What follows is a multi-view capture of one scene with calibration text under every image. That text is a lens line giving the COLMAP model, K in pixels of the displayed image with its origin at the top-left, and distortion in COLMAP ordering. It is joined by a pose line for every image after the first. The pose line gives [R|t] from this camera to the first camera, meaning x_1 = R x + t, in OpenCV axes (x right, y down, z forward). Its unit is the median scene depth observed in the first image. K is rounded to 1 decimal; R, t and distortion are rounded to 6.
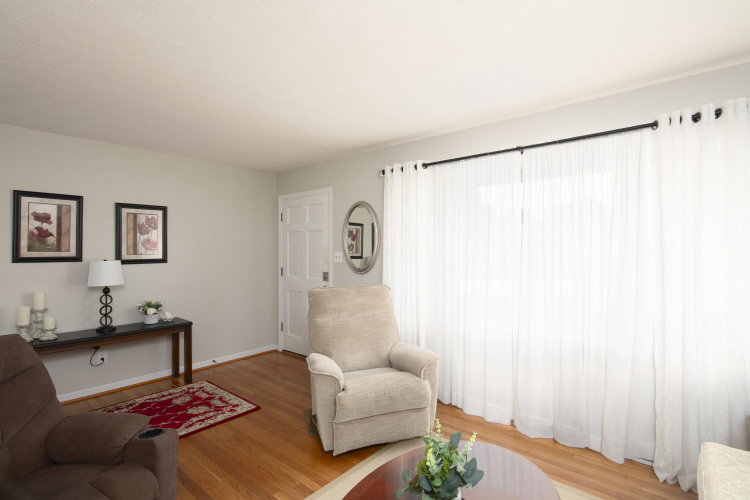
lens RADIAL K [[365.4, 0, 373.1], [0, 365.4, 246.9], [0, 0, 1]] dist [0.014239, 0.000046]
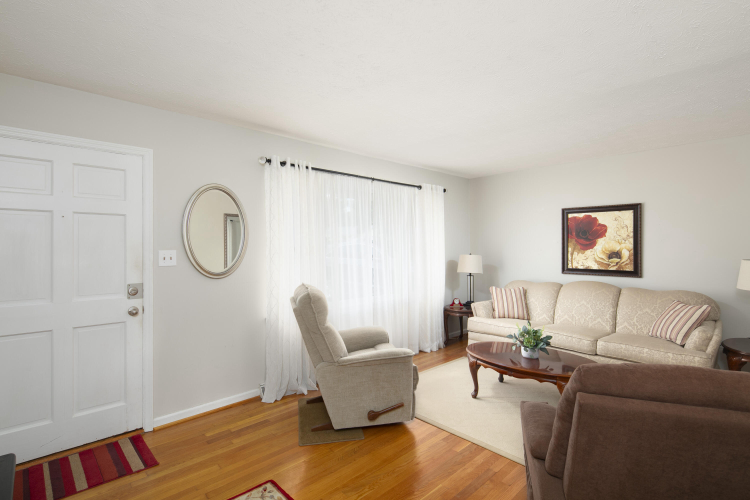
lens RADIAL K [[365.4, 0, 373.1], [0, 365.4, 246.9], [0, 0, 1]] dist [0.014239, 0.000046]
pose [[0.115753, 0.009604, 0.993232, -0.718105], [0.002308, 0.999948, -0.009938, 0.015024], [-0.993275, 0.003443, 0.115725, 0.553986]]
